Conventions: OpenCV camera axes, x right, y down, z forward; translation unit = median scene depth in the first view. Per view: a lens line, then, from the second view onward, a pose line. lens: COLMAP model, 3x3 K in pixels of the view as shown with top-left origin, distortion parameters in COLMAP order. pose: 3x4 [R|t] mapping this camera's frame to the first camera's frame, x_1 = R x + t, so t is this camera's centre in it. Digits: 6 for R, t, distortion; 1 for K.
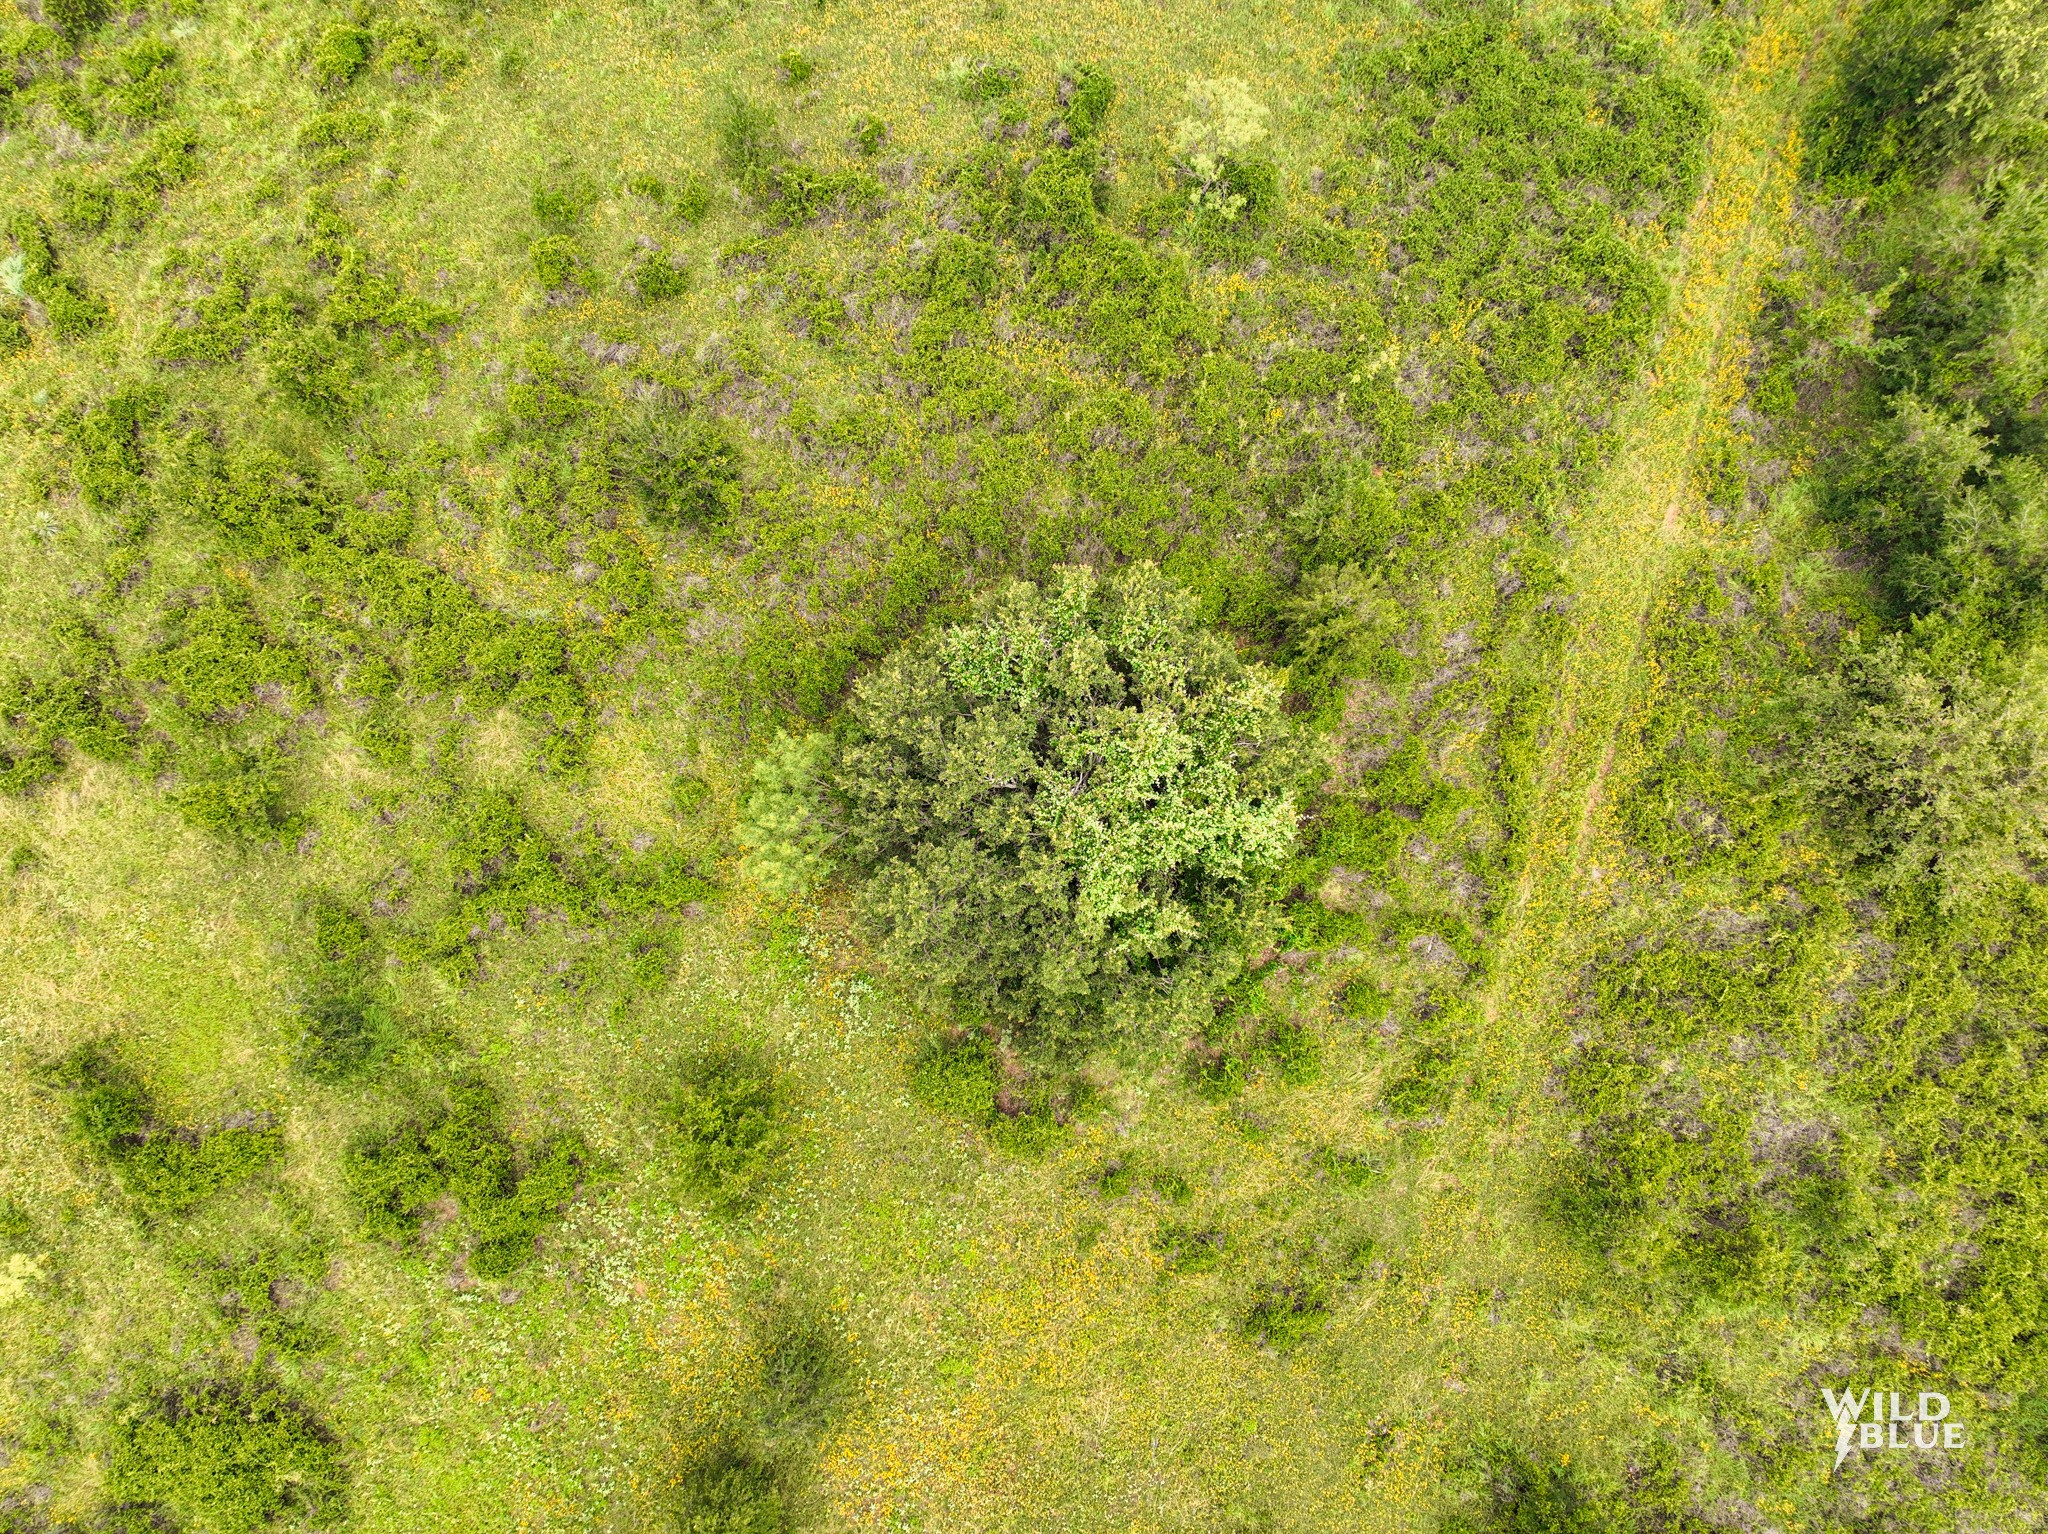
lens RADIAL K [[1453.5, 0, 1030.1], [0, 1453.5, 760.6], [0, 0, 1]] dist [0.001142, 0.014549]
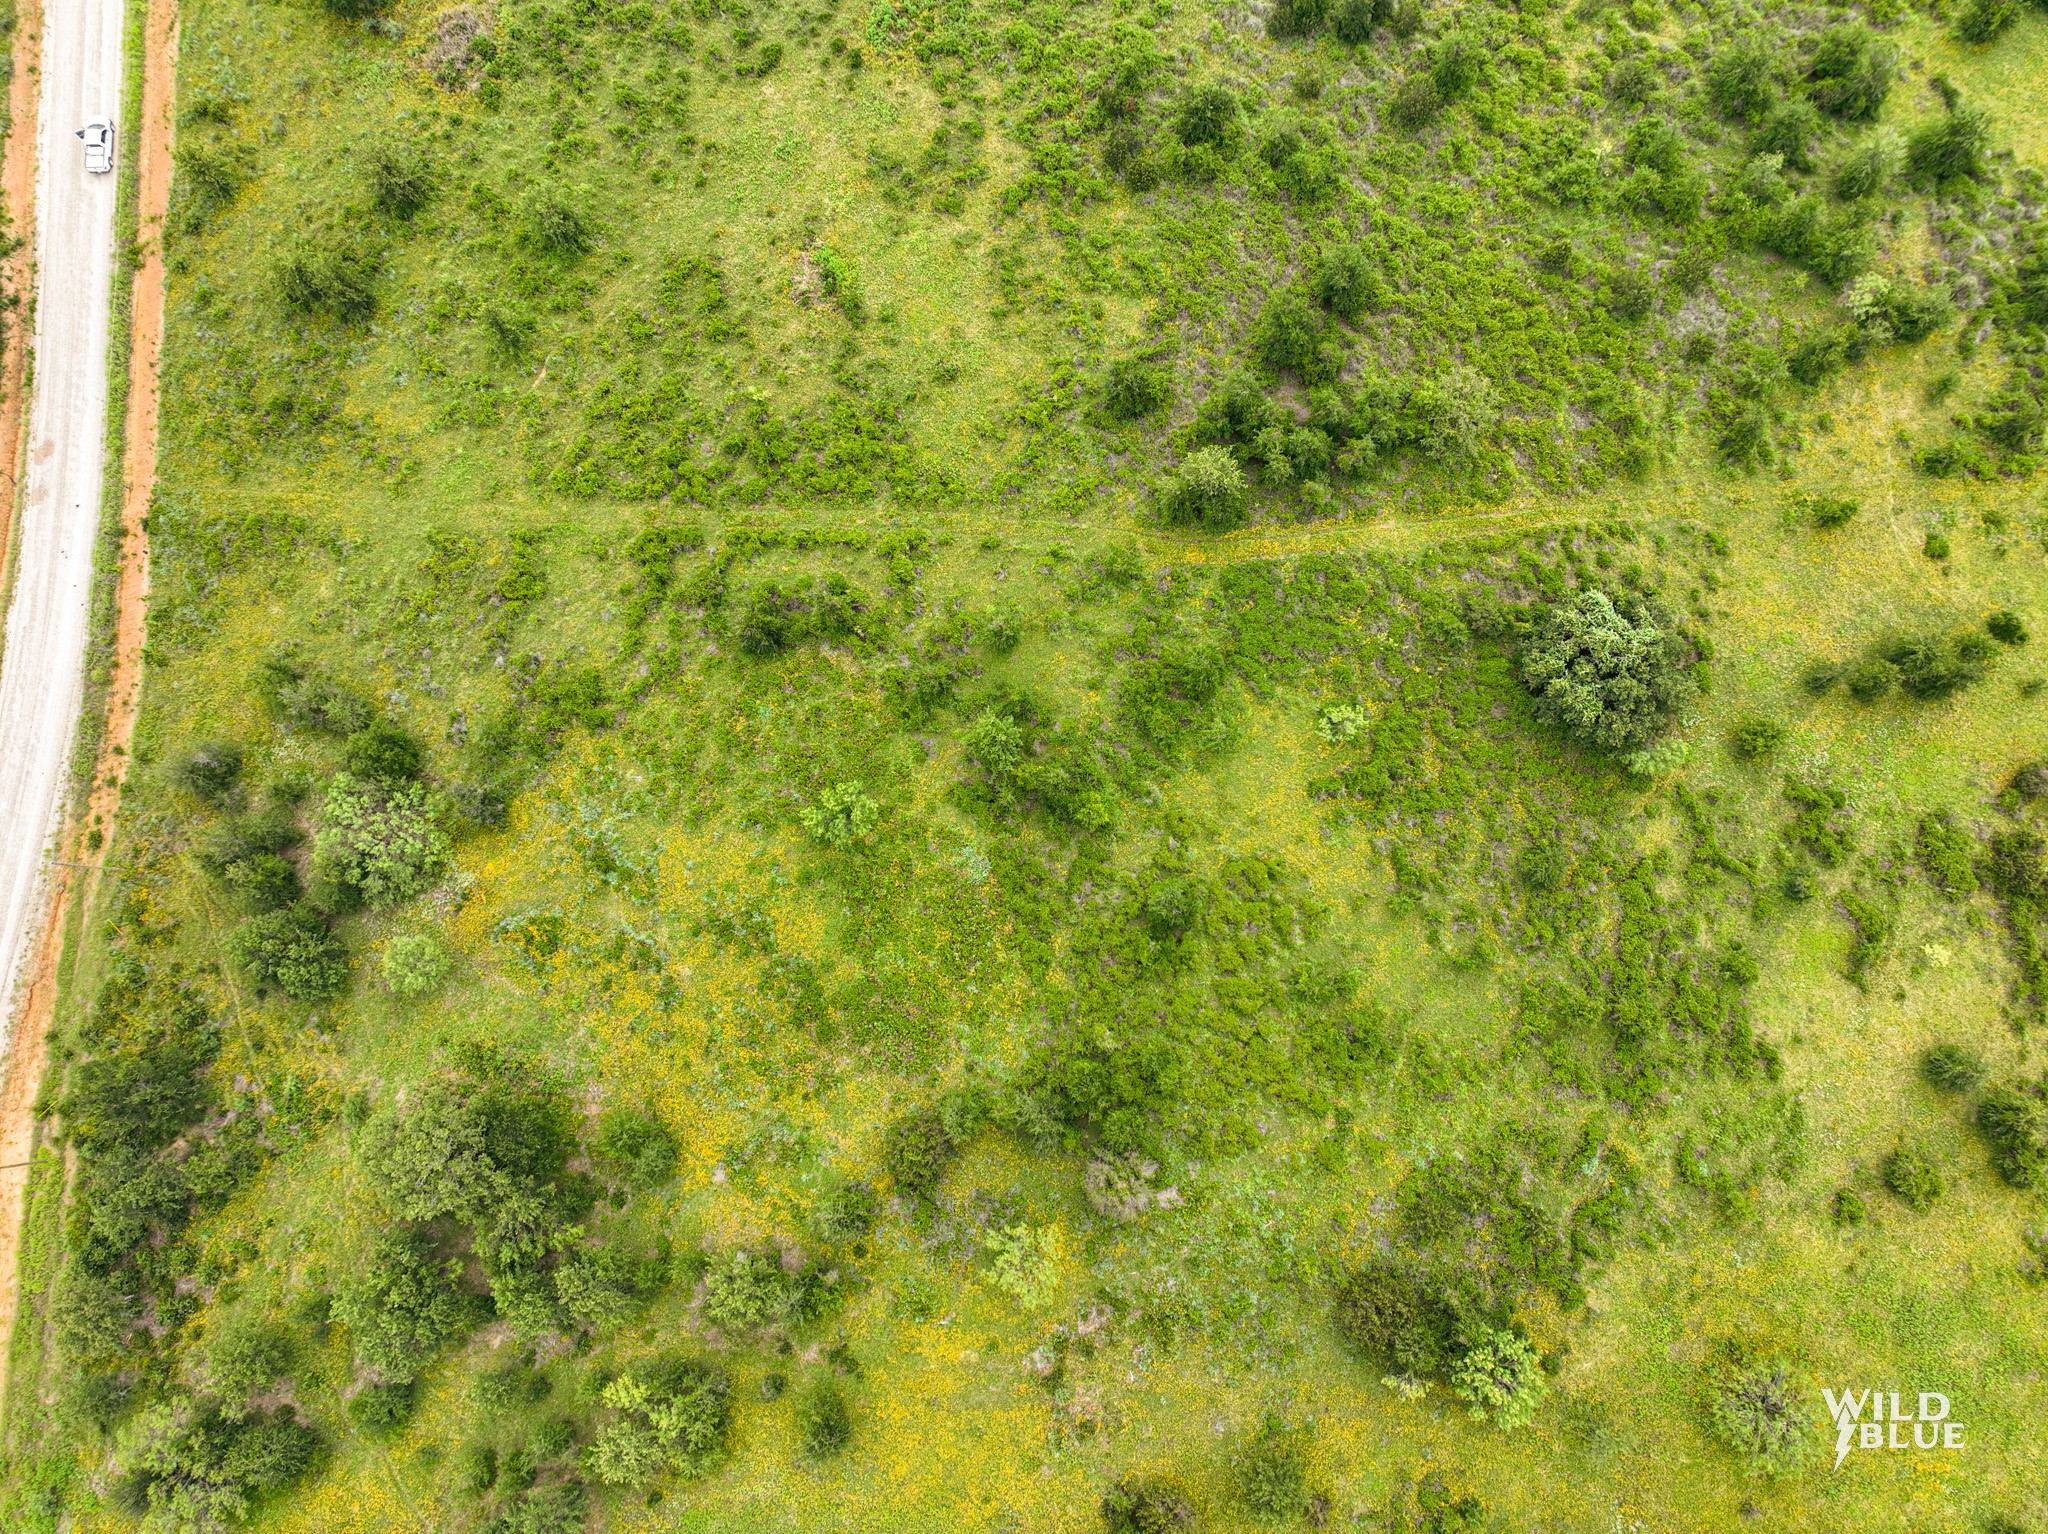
lens RADIAL K [[1453.5, 0, 1032.2], [0, 1453.5, 758.6], [0, 0, 1]] dist [0.001142, 0.014549]
pose [[-0.394515, -0.895296, 0.206888, -0.259957], [0.914358, -0.360158, 0.185028, -1.501014], [-0.091143, 0.262166, 0.960709, -1.498117]]
